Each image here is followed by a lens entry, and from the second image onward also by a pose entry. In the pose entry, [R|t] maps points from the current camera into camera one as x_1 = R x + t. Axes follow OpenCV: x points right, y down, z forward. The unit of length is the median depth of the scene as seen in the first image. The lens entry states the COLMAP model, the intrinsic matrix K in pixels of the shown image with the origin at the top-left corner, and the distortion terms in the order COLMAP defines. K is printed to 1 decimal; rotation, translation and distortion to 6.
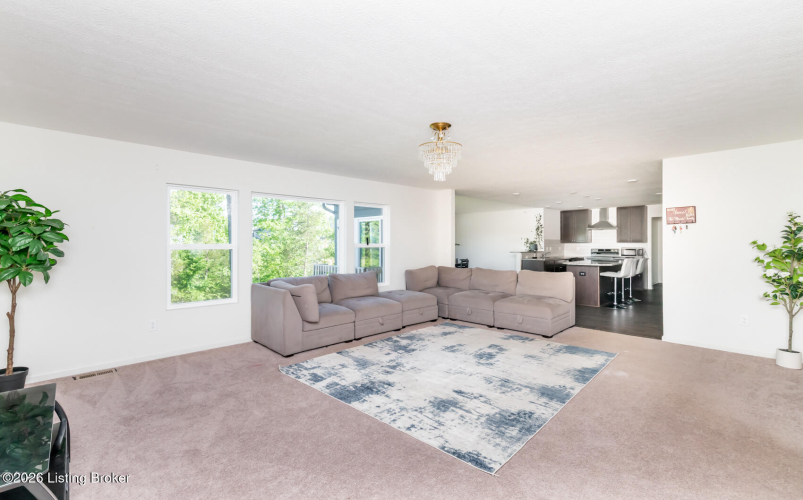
lens RADIAL K [[356.1, 0, 401.5], [0, 356.1, 250.0], [0, 0, 1]] dist [0.000264, -0.000060]
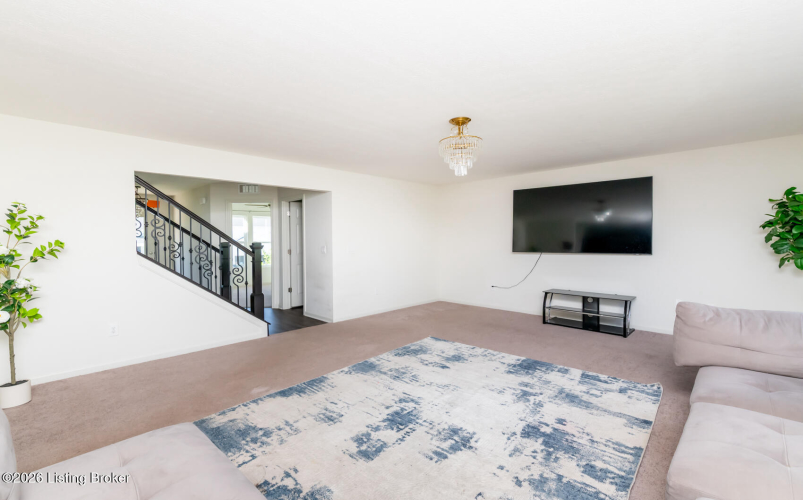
lens RADIAL K [[349.6, 0, 401.5], [0, 349.6, 250.0], [0, 0, 1]] dist [0.000498, -0.000199]
pose [[-0.999518, 0.012418, -0.028446, 0.289668], [0.011099, 0.998877, 0.046059, -0.030669], [0.028986, 0.045721, -0.998534, 1.862572]]
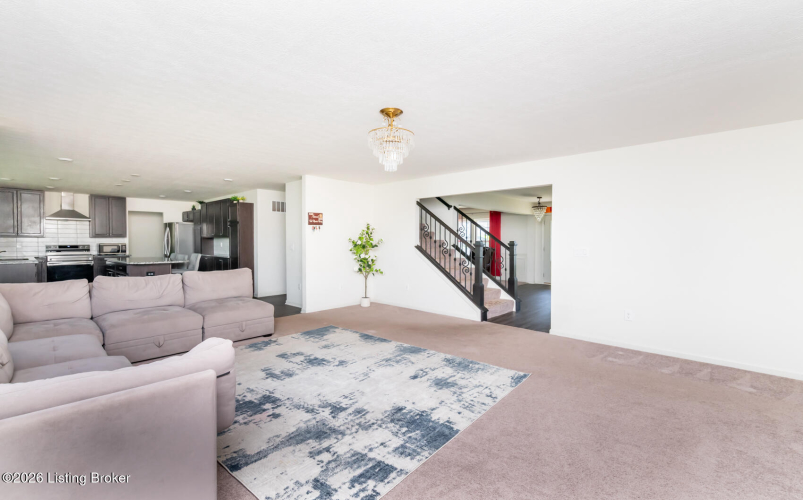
lens RADIAL K [[349.6, 0, 401.5], [0, 349.6, 250.0], [0, 0, 1]] dist [0.000498, -0.000199]
pose [[-0.056974, -0.026974, 0.998011, -0.773469], [0.013369, 0.999525, 0.027778, -0.012511], [-0.998286, 0.014925, -0.056586, 0.963790]]
